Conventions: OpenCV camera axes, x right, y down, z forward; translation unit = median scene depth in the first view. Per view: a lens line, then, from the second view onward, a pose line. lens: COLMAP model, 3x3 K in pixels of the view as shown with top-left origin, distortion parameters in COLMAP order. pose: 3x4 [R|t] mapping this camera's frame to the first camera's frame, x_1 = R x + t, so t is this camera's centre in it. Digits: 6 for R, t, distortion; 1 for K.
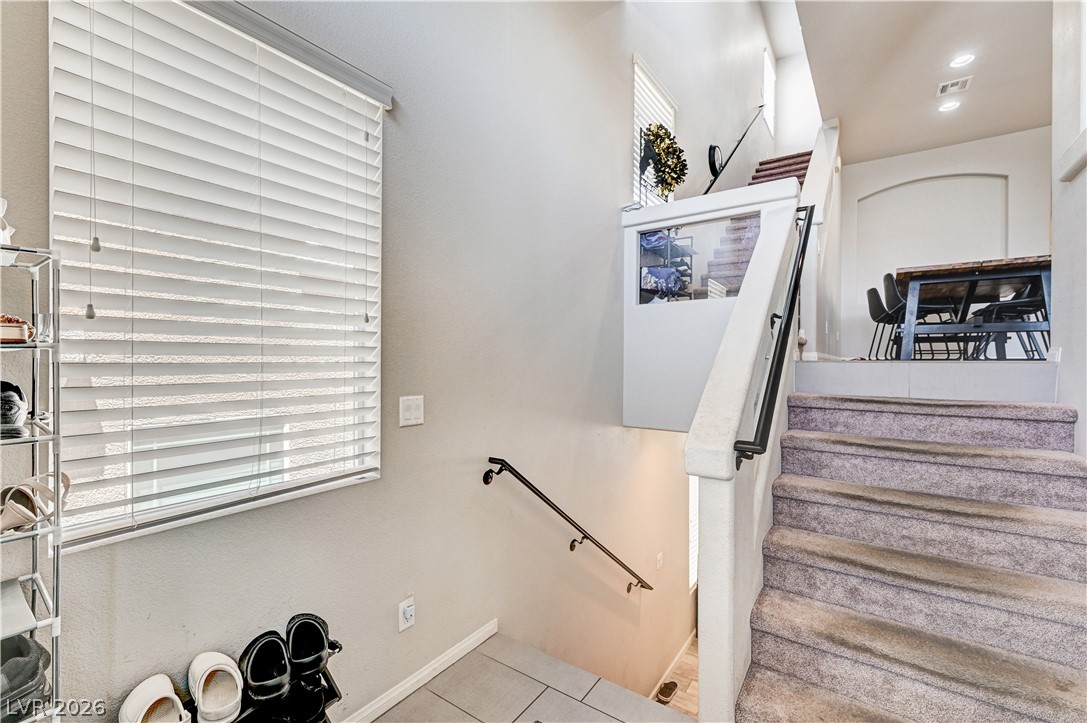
lens RADIAL K [[462.2, 0, 552.4], [0, 462.2, 361.4], [0, 0, 1]] dist [-0.000027, -0.000311]
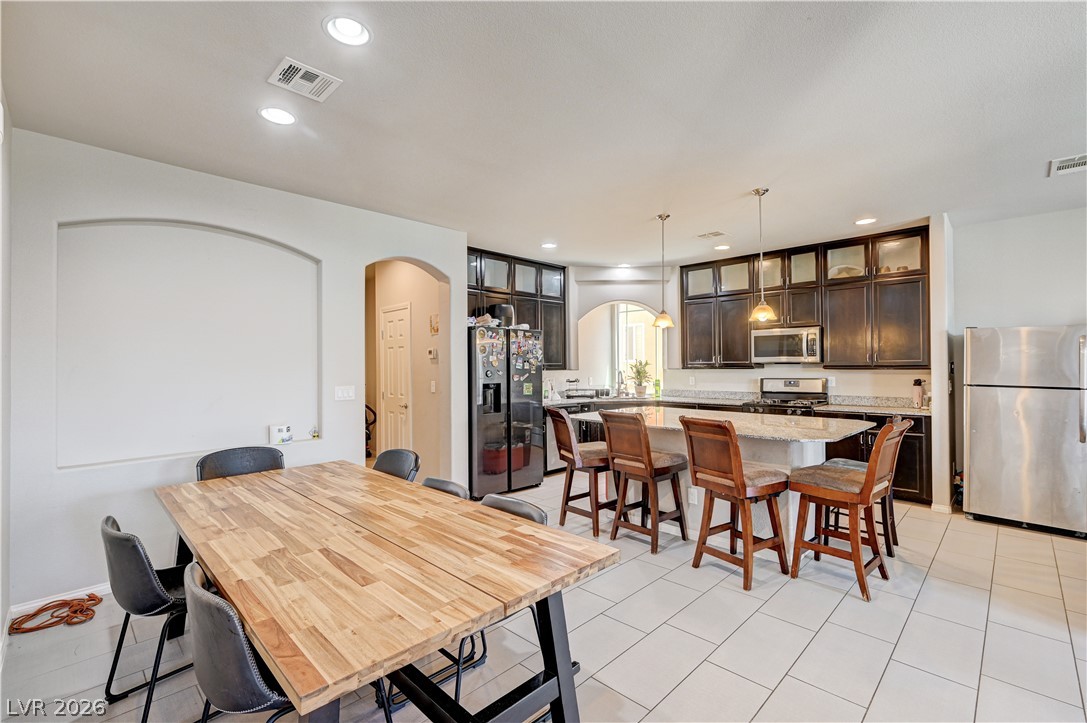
lens RADIAL K [[478.1, 0, 546.4], [0, 478.1, 363.3], [0, 0, 1]] dist [0.000649, 0.000032]
pose [[0.171974, -0.001165, 0.985101, 0.283972], [0.014905, 0.999888, -0.001419, -0.199514], [-0.984989, 0.014927, 0.171972, 0.451306]]
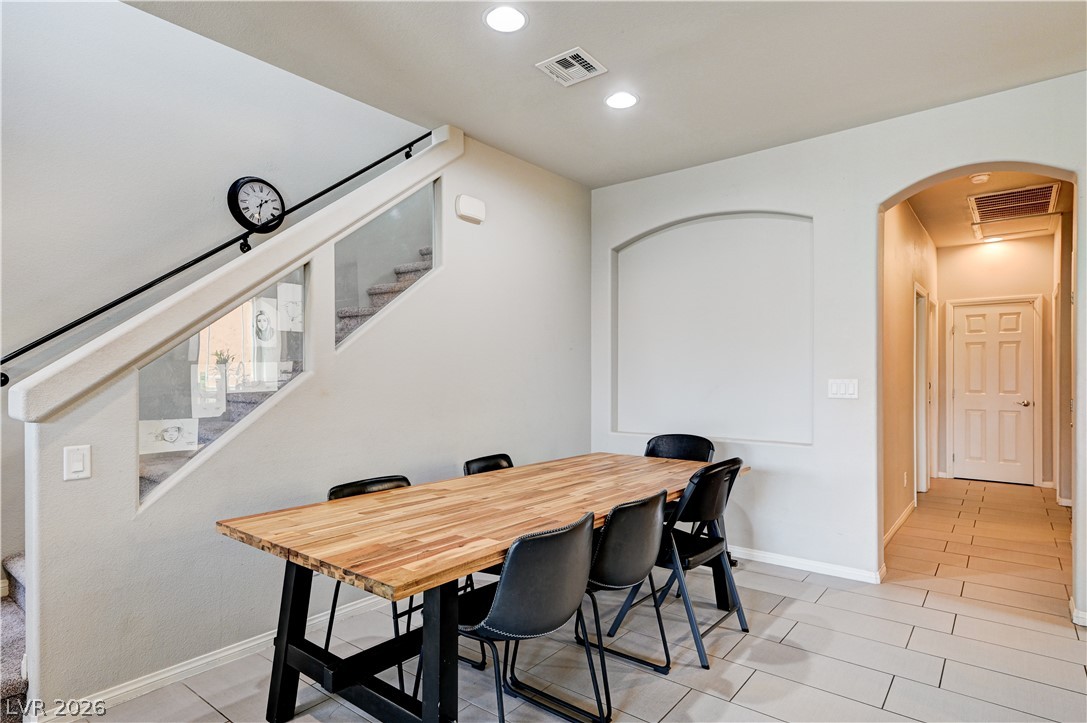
lens RADIAL K [[581.5, 0, 550.0], [0, 581.5, 380.1], [0, 0, 1]] dist [0.005171, 0.000789]
pose [[0.998138, -0.007354, -0.060545, 0.587401], [0.007597, 0.999964, 0.003789, -0.178380], [0.060515, -0.004242, 0.998158, 0.262252]]
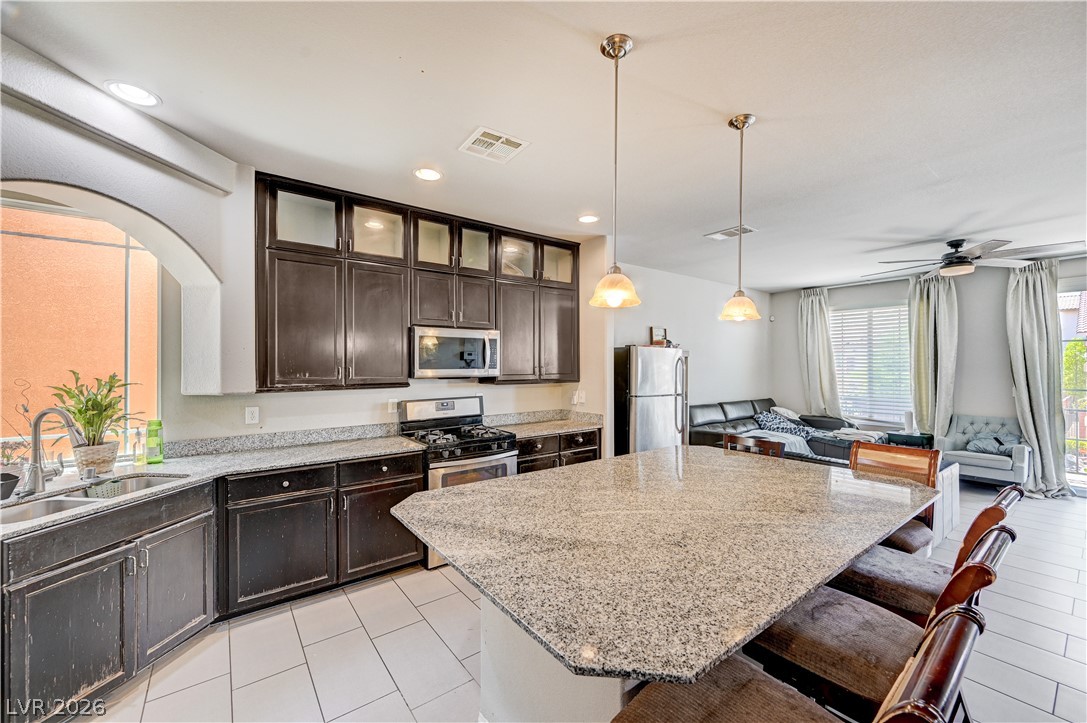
lens RADIAL K [[436.0, 0, 559.9], [0, 436.0, 358.8], [0, 0, 1]] dist [-0.002446, 0.000780]
pose [[-0.957102, 0.000759, 0.289750, 0.902083], [-0.000624, 0.999989, -0.004680, -0.215366], [-0.289750, -0.004660, -0.957091, 0.658641]]
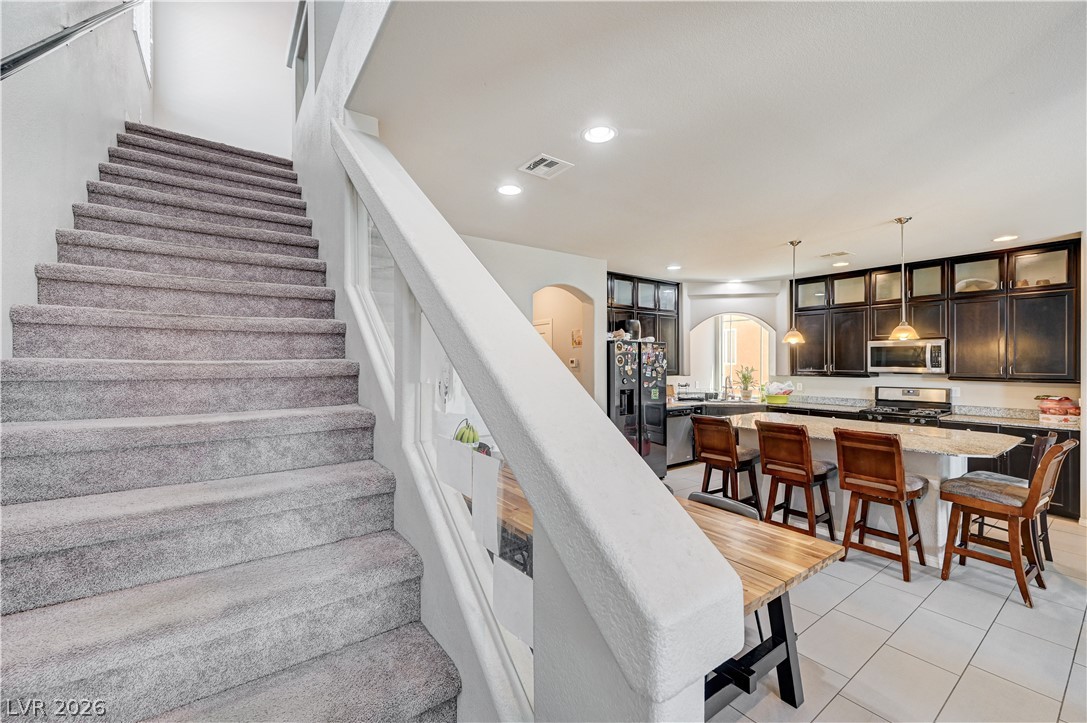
lens RADIAL K [[436.0, 0, 540.6], [0, 436.0, 363.7], [0, 0, 1]] dist [-0.002446, 0.000780]
pose [[0.335537, -0.010037, 0.941974, 0.208133], [0.008339, 0.999936, 0.007684, -0.223687], [-0.941990, 0.005276, 0.335599, 0.543380]]
